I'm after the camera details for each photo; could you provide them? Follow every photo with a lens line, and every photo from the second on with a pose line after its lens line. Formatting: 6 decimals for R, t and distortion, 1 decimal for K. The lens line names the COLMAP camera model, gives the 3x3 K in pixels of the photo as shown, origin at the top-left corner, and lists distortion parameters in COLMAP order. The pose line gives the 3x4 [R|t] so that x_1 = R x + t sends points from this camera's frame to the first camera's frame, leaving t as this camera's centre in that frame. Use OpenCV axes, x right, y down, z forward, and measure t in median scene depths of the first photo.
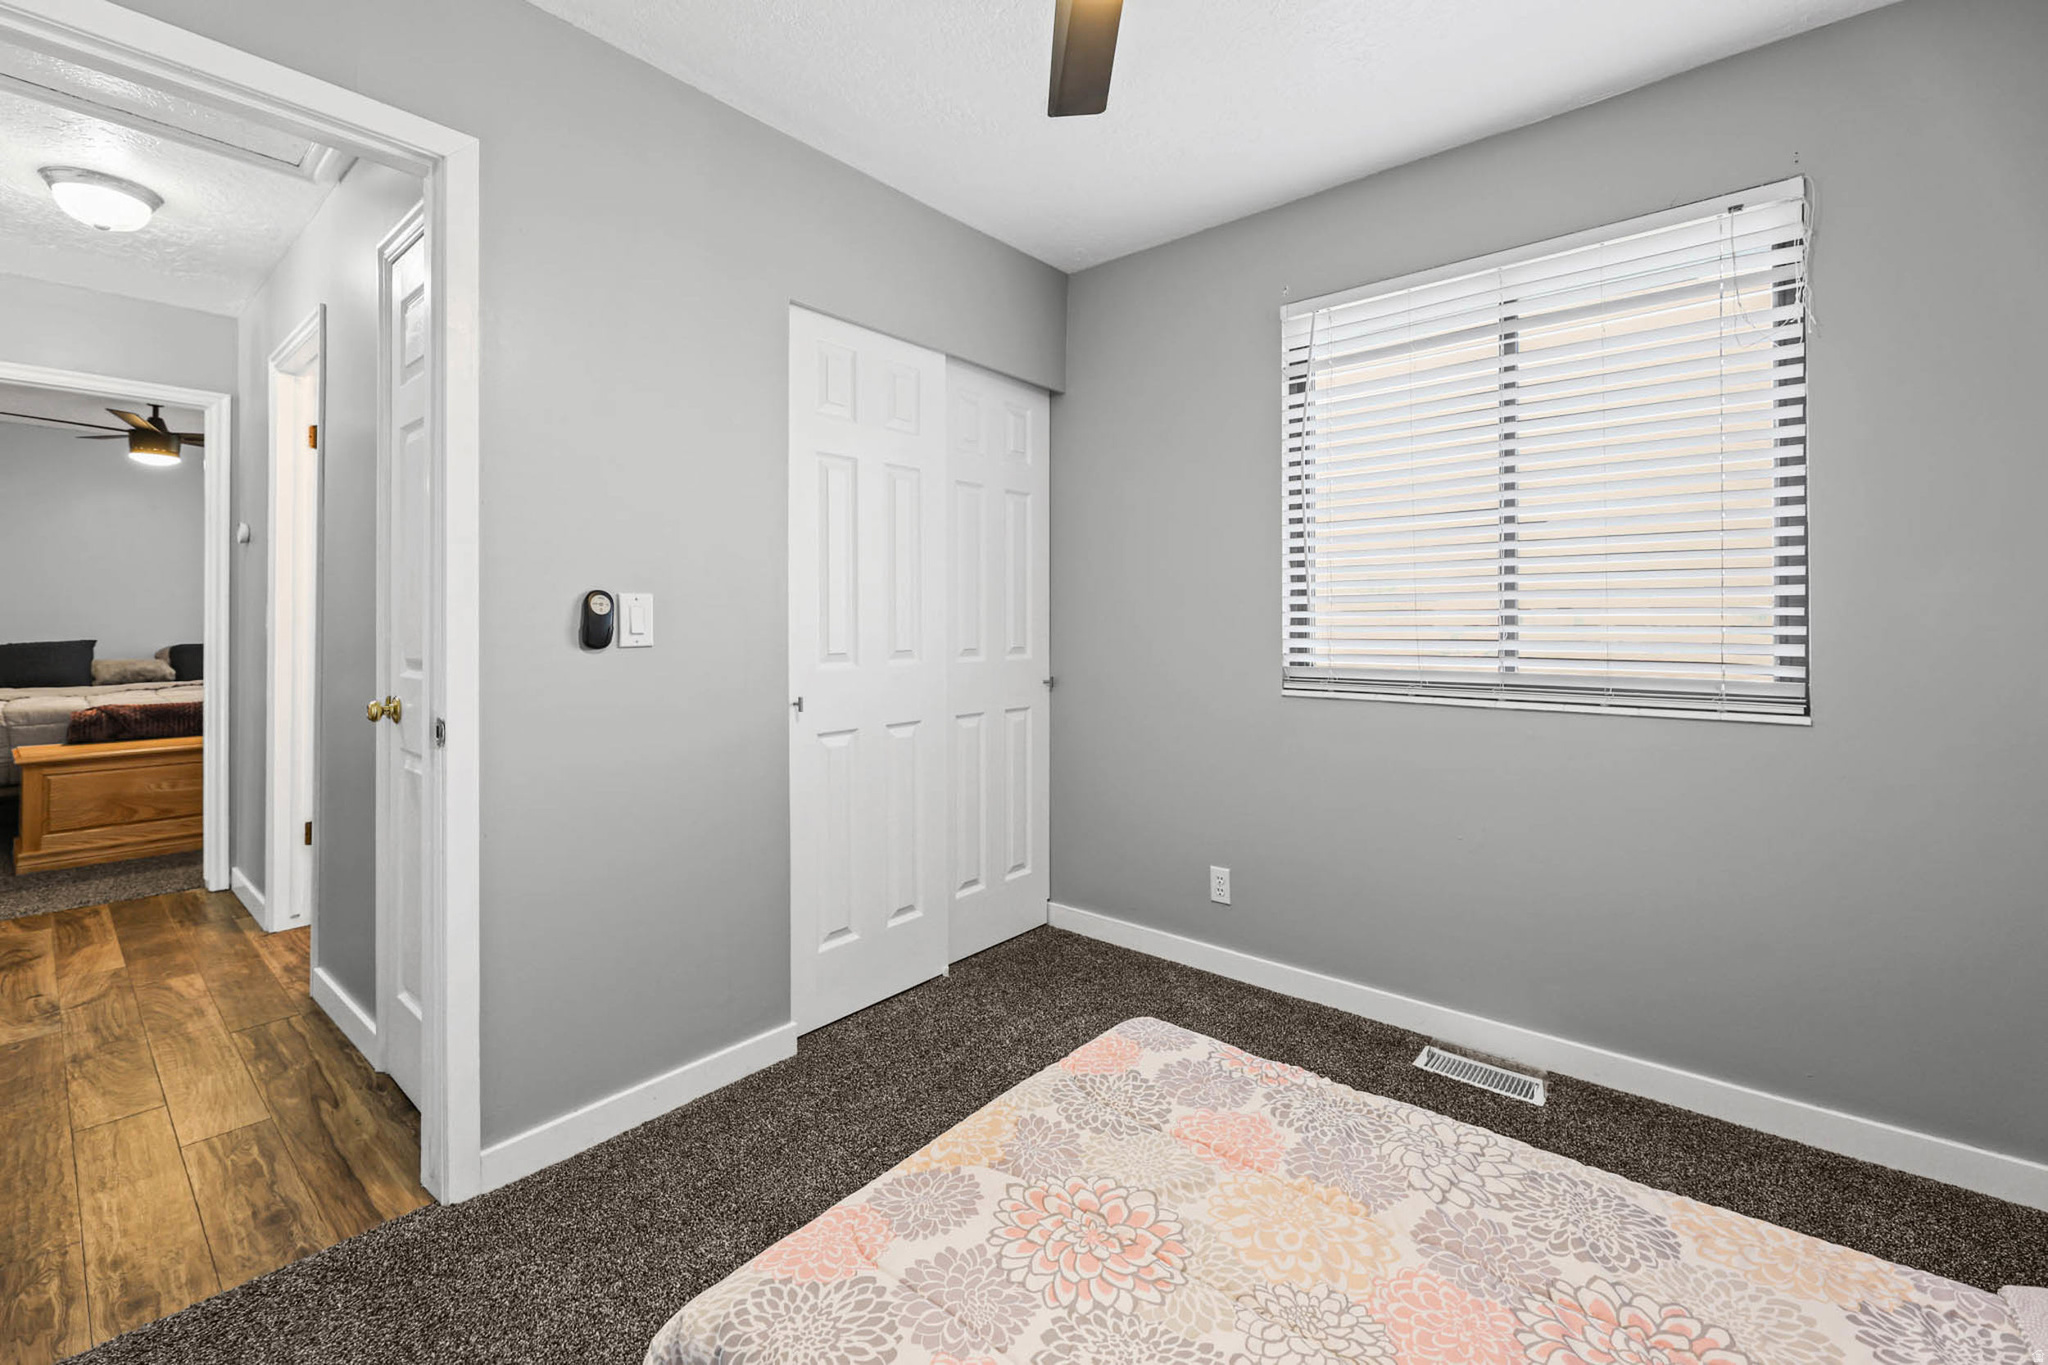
lens RADIAL K [[852.3, 0, 1002.9], [0, 852.3, 623.3], [0, 0, 1]] dist [-0.000661, -0.002091]
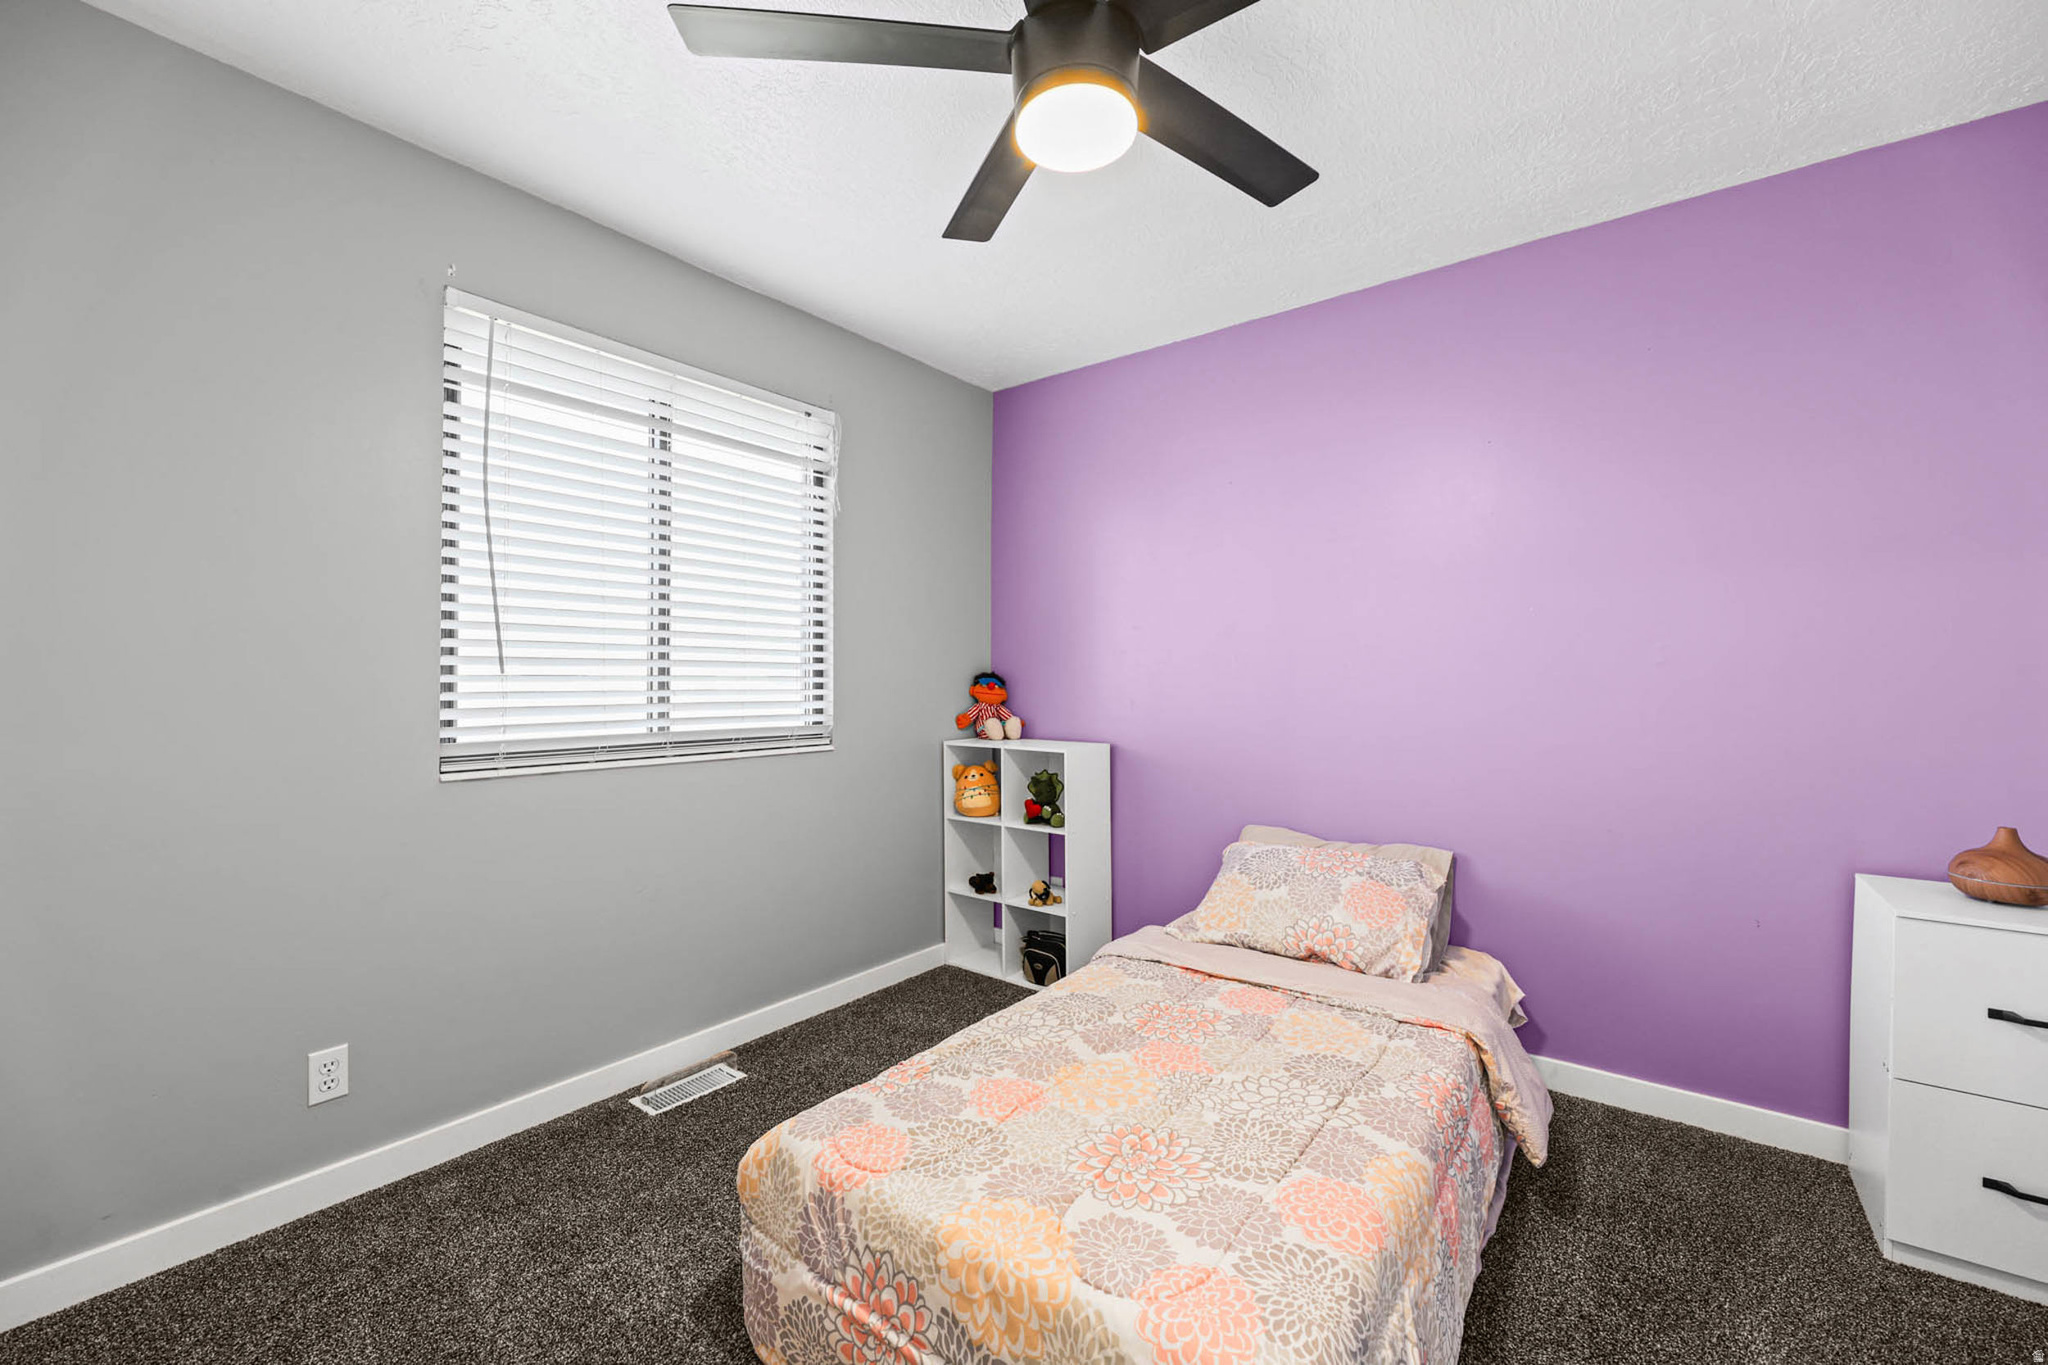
lens RADIAL K [[852.3, 0, 1020.7], [0, 852.3, 682.7], [0, 0, 1]] dist [-0.000661, -0.002091]
pose [[-0.068044, 0.001484, 0.997681, -0.690786], [0.002993, 0.999995, -0.001284, -0.005678], [-0.997678, 0.002899, -0.068048, 0.738283]]
